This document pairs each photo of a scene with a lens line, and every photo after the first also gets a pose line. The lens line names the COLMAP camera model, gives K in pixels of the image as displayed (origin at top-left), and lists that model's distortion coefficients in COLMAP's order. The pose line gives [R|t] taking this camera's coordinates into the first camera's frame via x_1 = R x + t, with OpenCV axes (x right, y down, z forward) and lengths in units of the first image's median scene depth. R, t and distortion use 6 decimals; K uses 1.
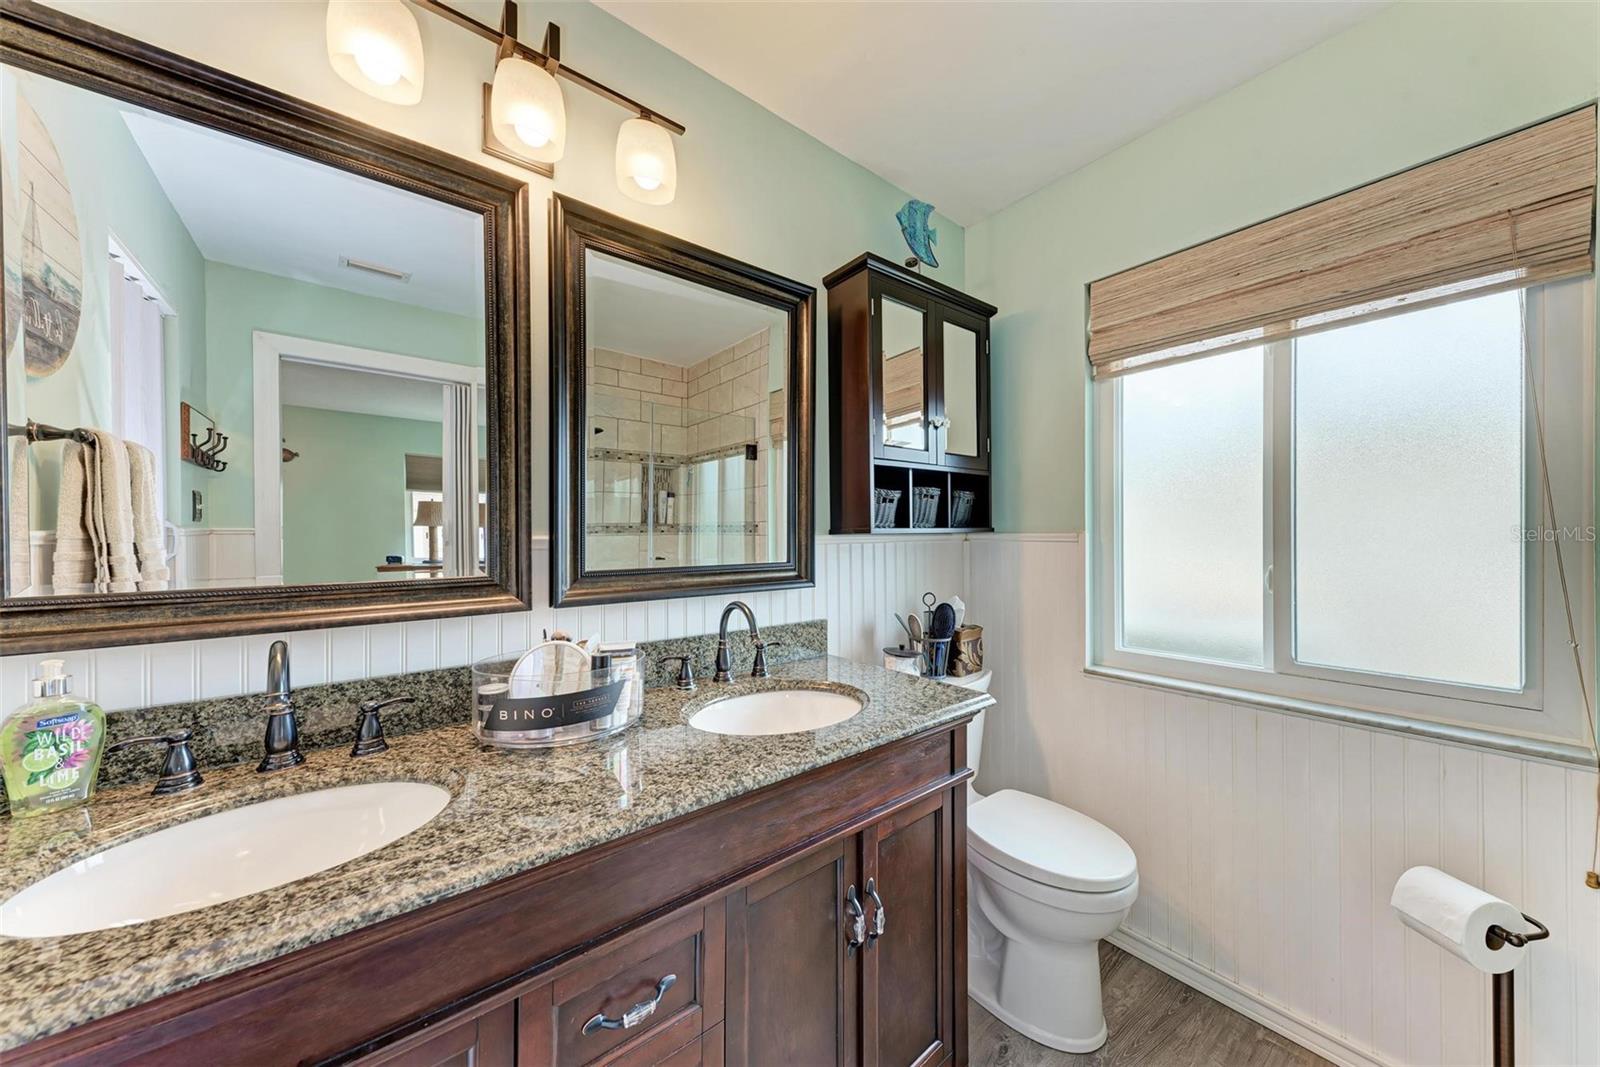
lens RADIAL K [[546.3, 0, 801.4], [0, 546.3, 537.1], [0, 0, 1]] dist [0.014132, -0.002383]
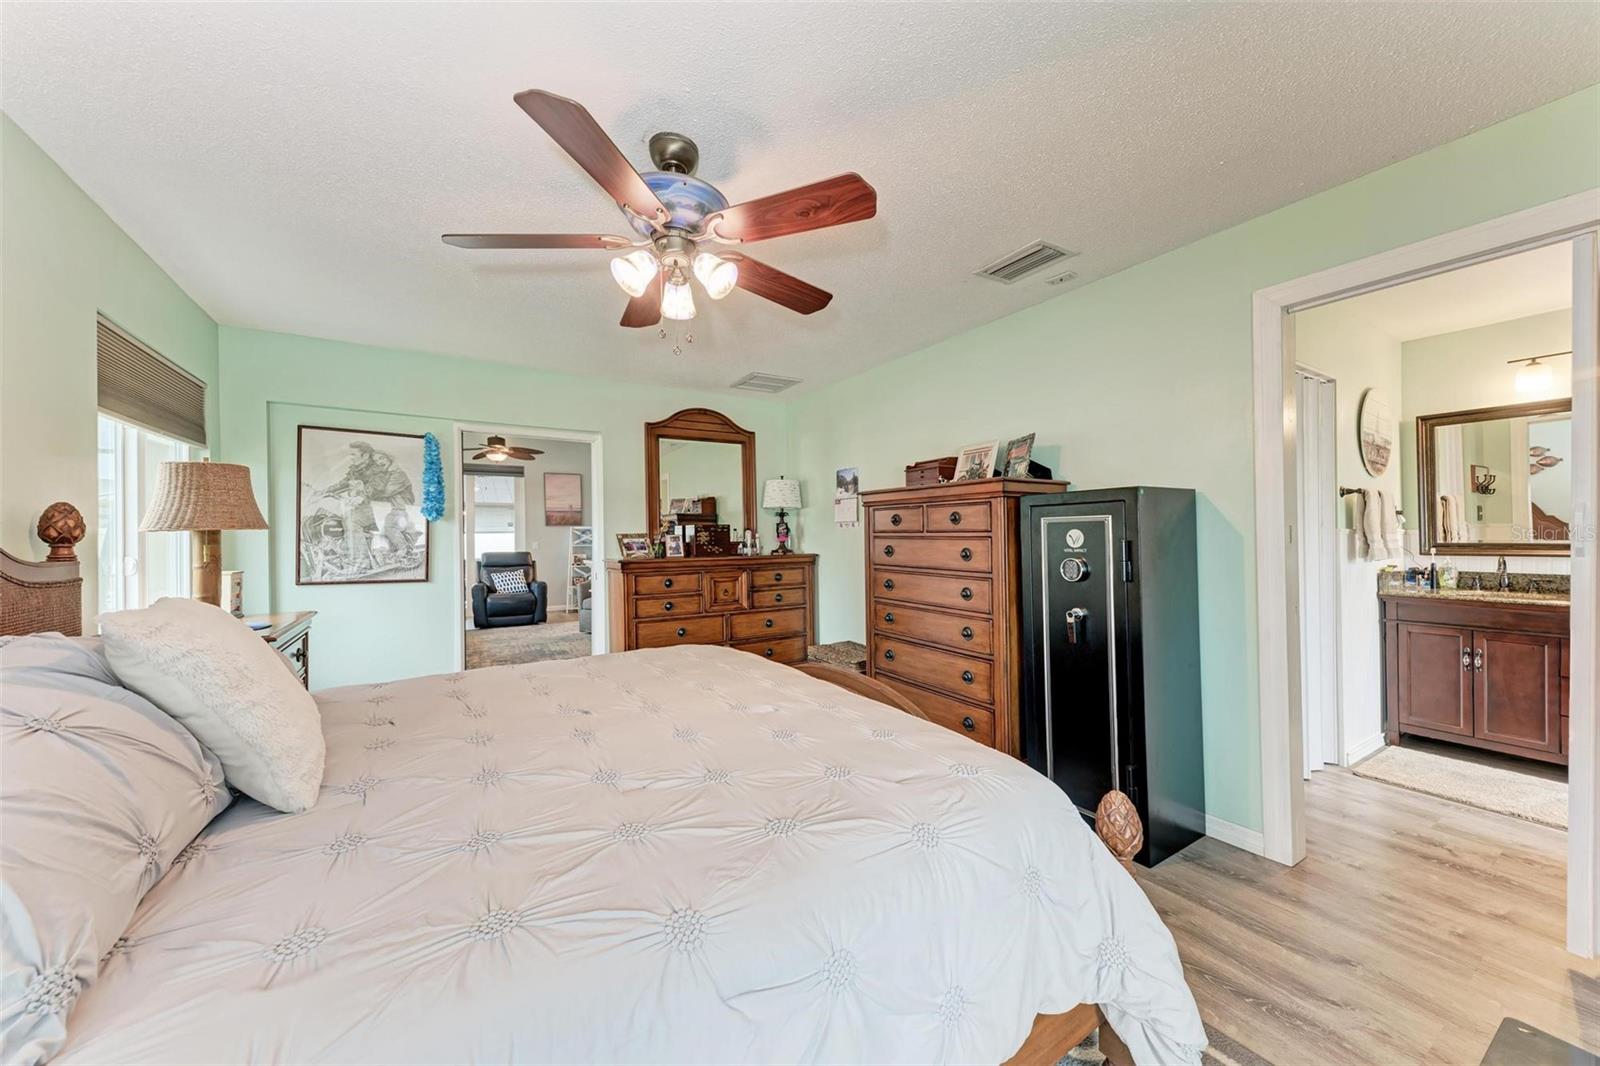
lens RADIAL K [[571.3, 0, 813.1], [0, 571.3, 536.9], [0, 0, 1]] dist [0.012194, -0.001128]
pose [[-0.113935, 0.001237, -0.993487, 1.329821], [0.015240, 0.999884, -0.000503, -0.006184], [0.993371, -0.015198, -0.113941, -1.217023]]
